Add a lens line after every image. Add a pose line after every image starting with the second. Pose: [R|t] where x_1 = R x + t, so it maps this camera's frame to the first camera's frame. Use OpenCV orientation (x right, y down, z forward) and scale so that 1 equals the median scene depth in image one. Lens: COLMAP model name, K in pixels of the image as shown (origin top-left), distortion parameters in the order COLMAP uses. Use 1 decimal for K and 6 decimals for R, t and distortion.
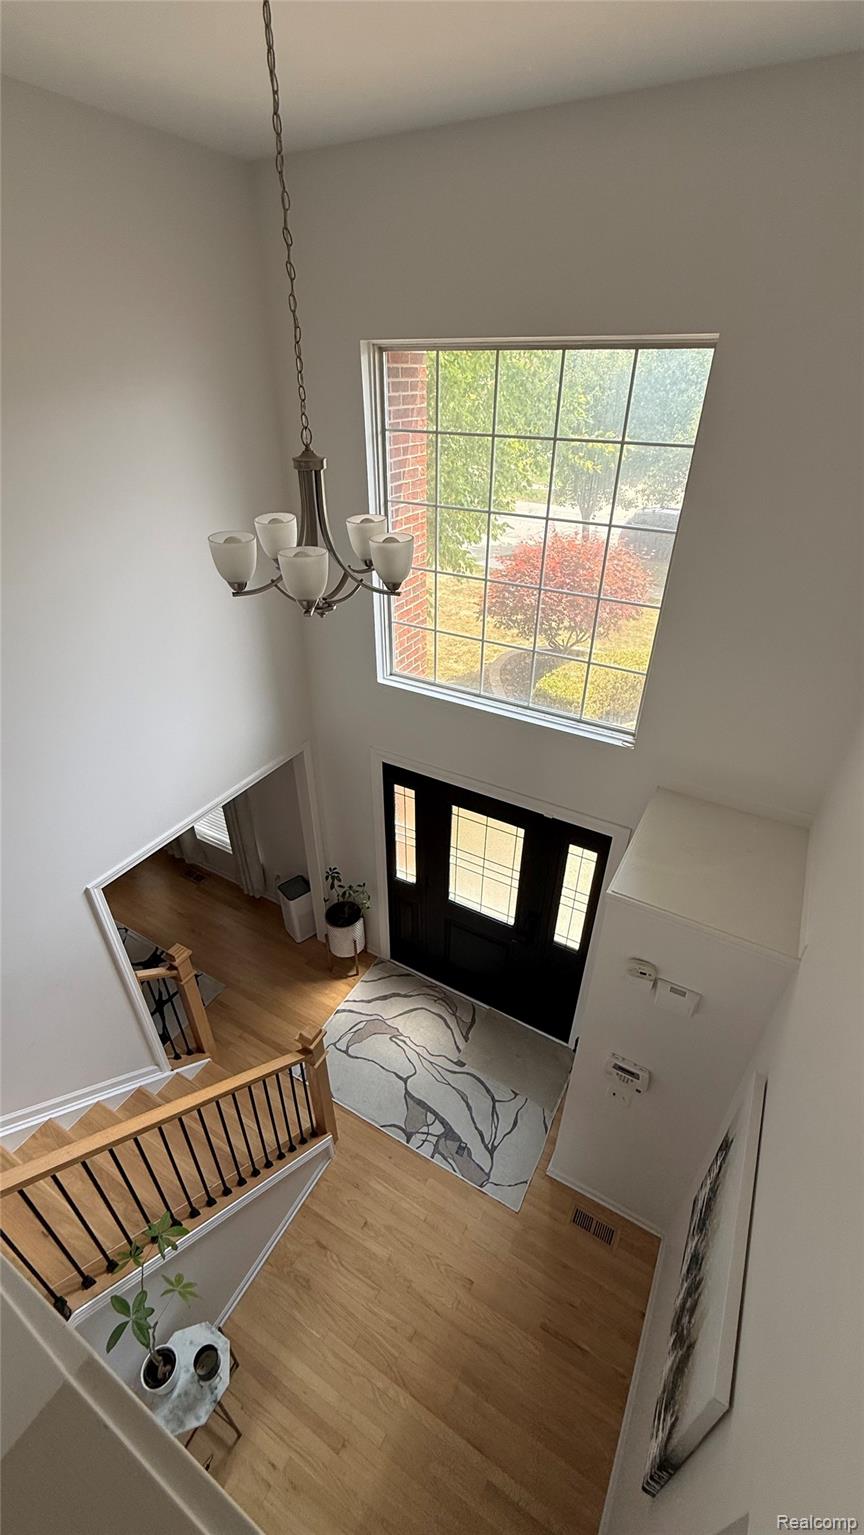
lens RADIAL K [[614.4, 0, 430.0], [0, 614.4, 766.1], [0, 0, 1]] dist [0.002996, -0.000291]
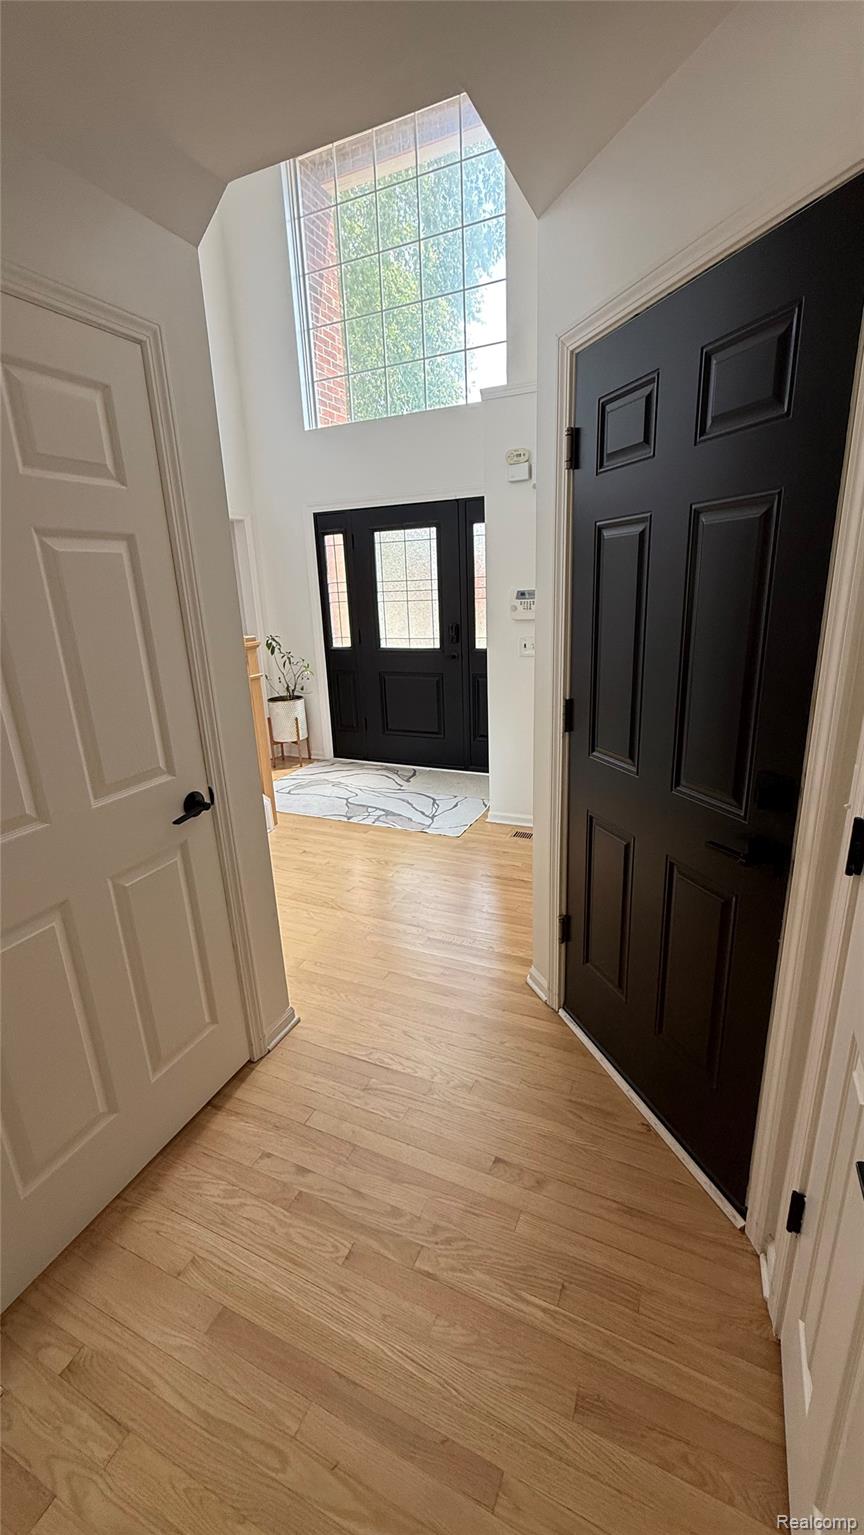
lens RADIAL K [[614.4, 0, 433.6], [0, 614.4, 768.3], [0, 0, 1]] dist [0.002996, -0.000291]
pose [[0.995294, -0.063784, 0.072943, 0.032310], [0.081006, 0.960795, -0.265161, 0.760615], [-0.053170, 0.269822, 0.961441, 0.007874]]
